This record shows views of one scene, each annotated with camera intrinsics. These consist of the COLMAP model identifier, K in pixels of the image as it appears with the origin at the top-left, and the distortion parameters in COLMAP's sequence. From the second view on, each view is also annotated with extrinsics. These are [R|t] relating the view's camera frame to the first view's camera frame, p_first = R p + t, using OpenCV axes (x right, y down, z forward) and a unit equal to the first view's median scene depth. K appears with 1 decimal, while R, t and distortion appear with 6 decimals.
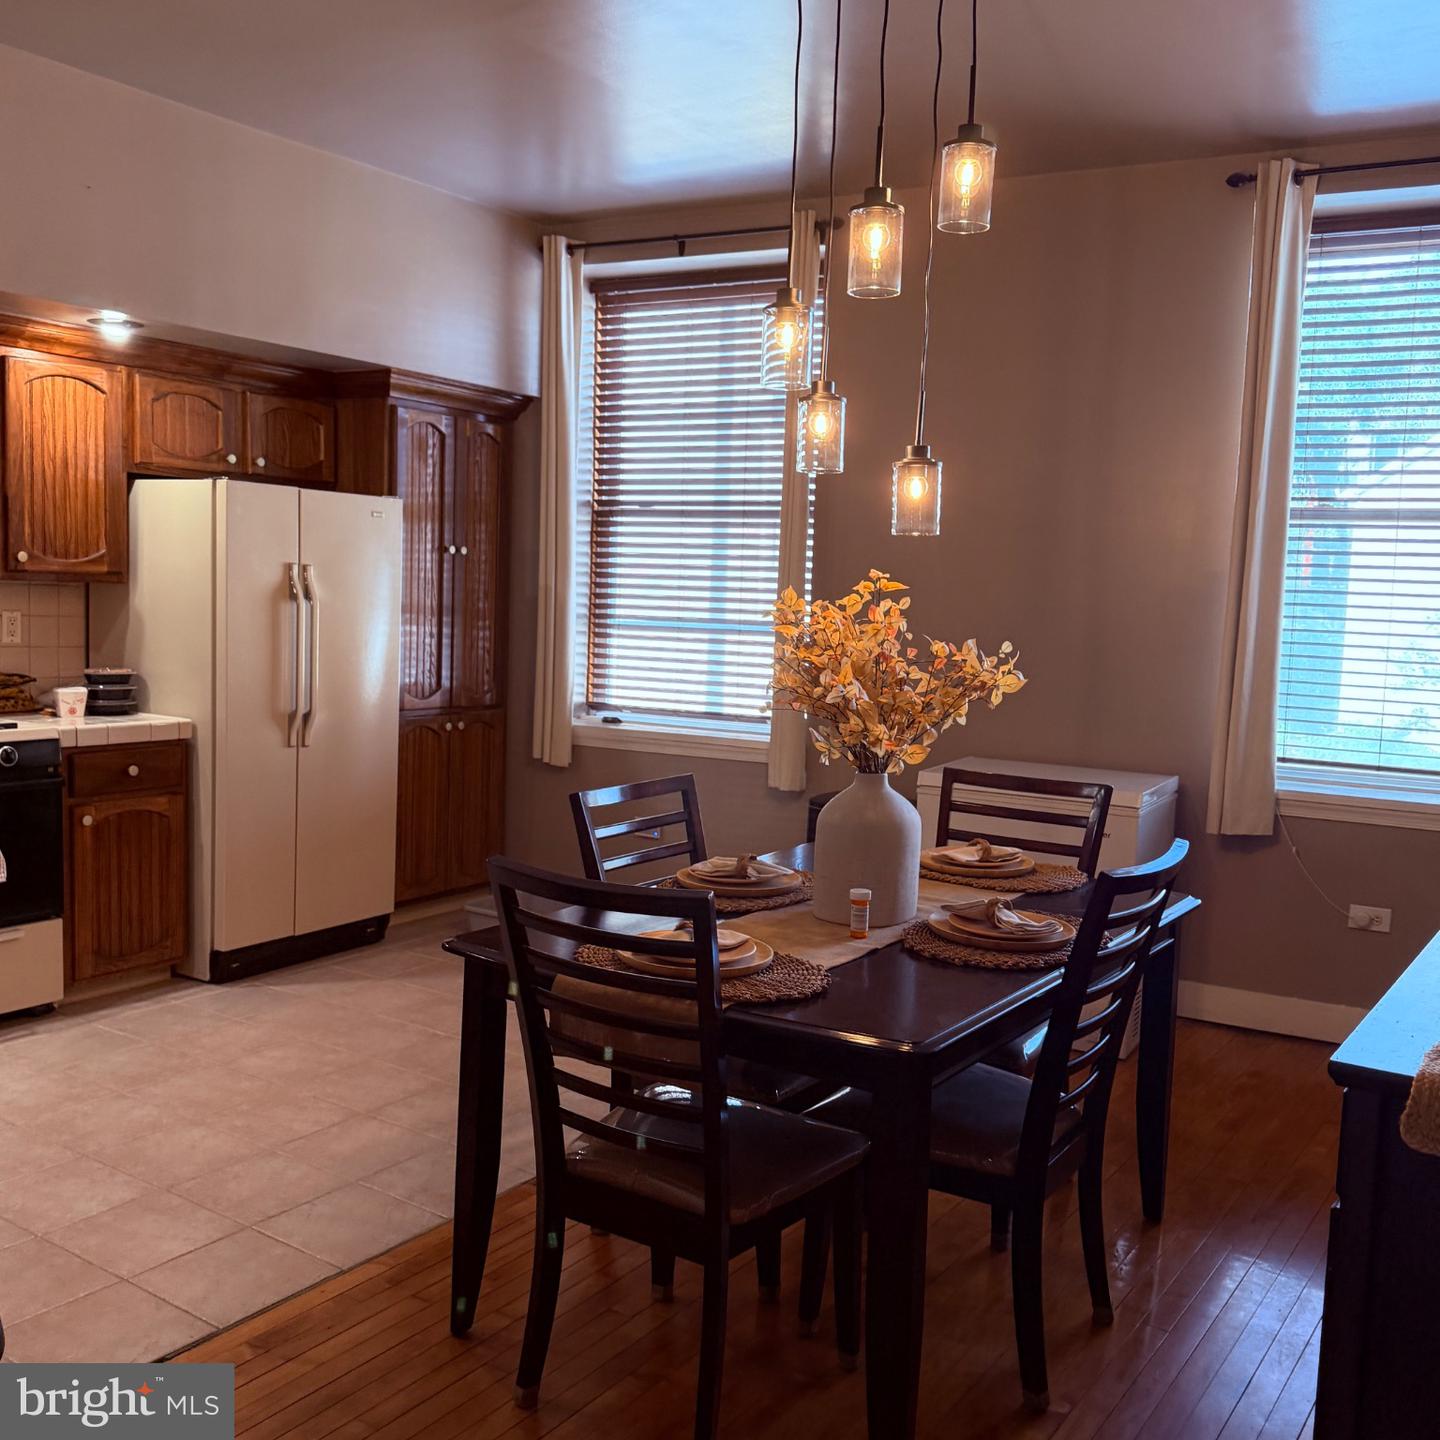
lens RADIAL K [[1430.2, 0, 715.7], [0, 1430.2, 731.3], [0, 0, 1]] dist [0.168032, -0.363142]
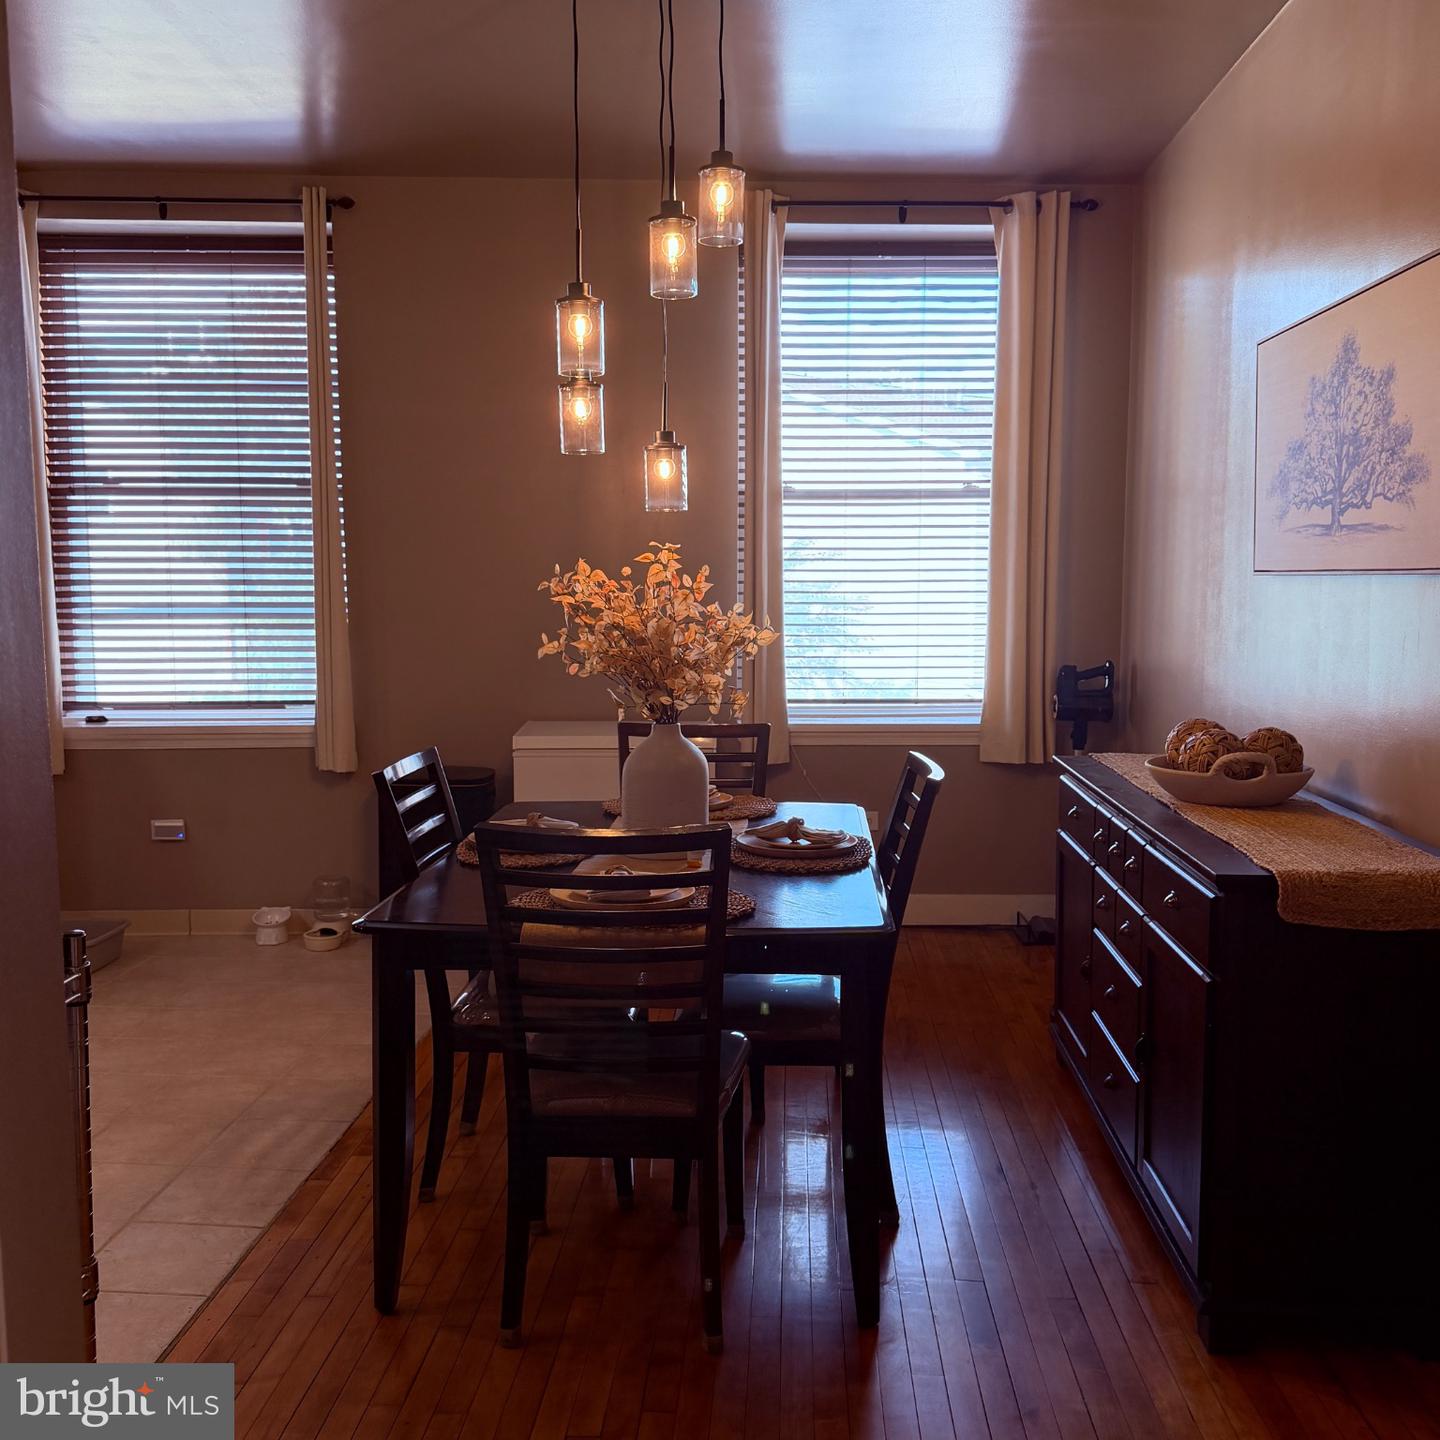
lens RADIAL K [[1430.2, 0, 715.7], [0, 1430.2, 731.3], [0, 0, 1]] dist [0.168032, -0.363142]
pose [[0.858576, -0.087462, 0.505172, -0.273092], [0.081189, 0.996102, 0.034471, -0.000342], [-0.506218, 0.011419, 0.862330, 0.010875]]
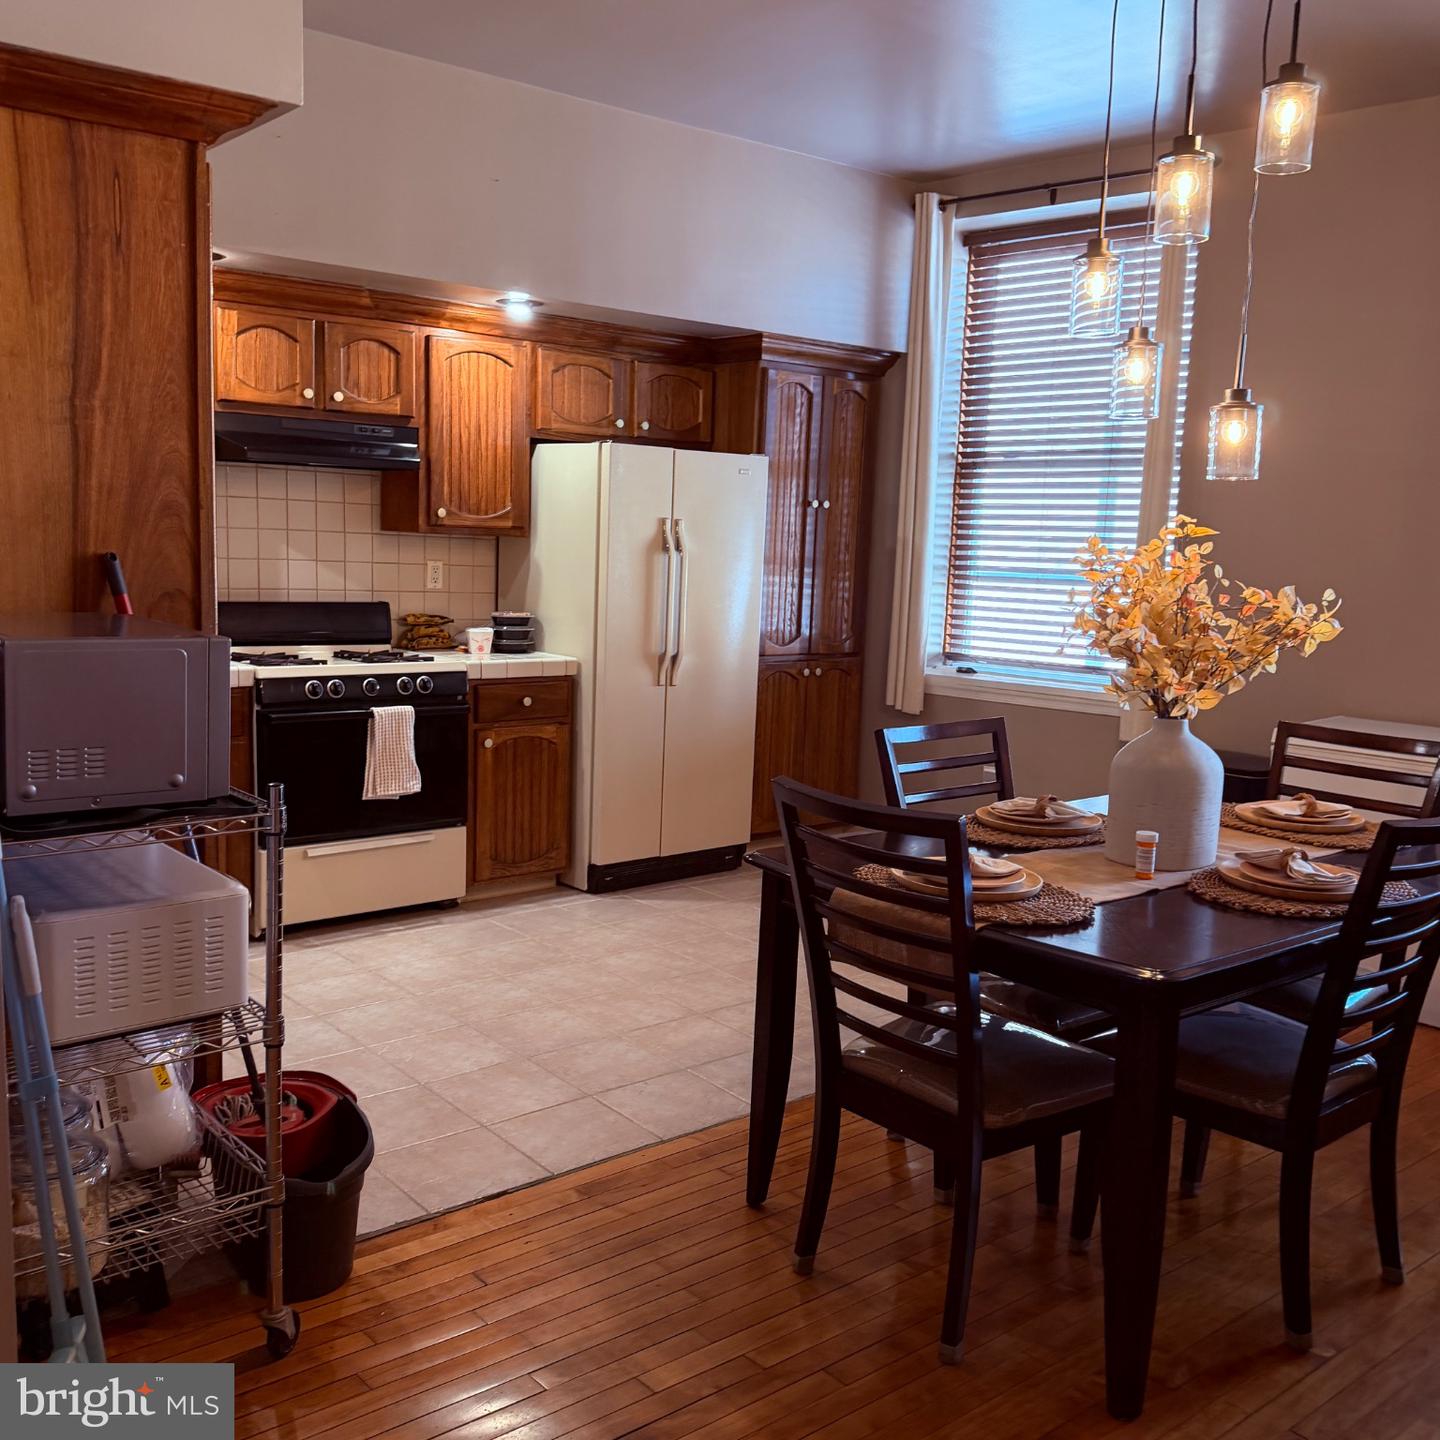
lens RADIAL K [[1430.2, 0, 715.7], [0, 1430.2, 731.3], [0, 0, 1]] dist [0.168032, -0.363142]
pose [[0.960393, 0.036638, -0.276230, 0.053845], [-0.028408, 0.999027, 0.033740, 0.008186], [0.277197, -0.024556, 0.960499, -0.040610]]
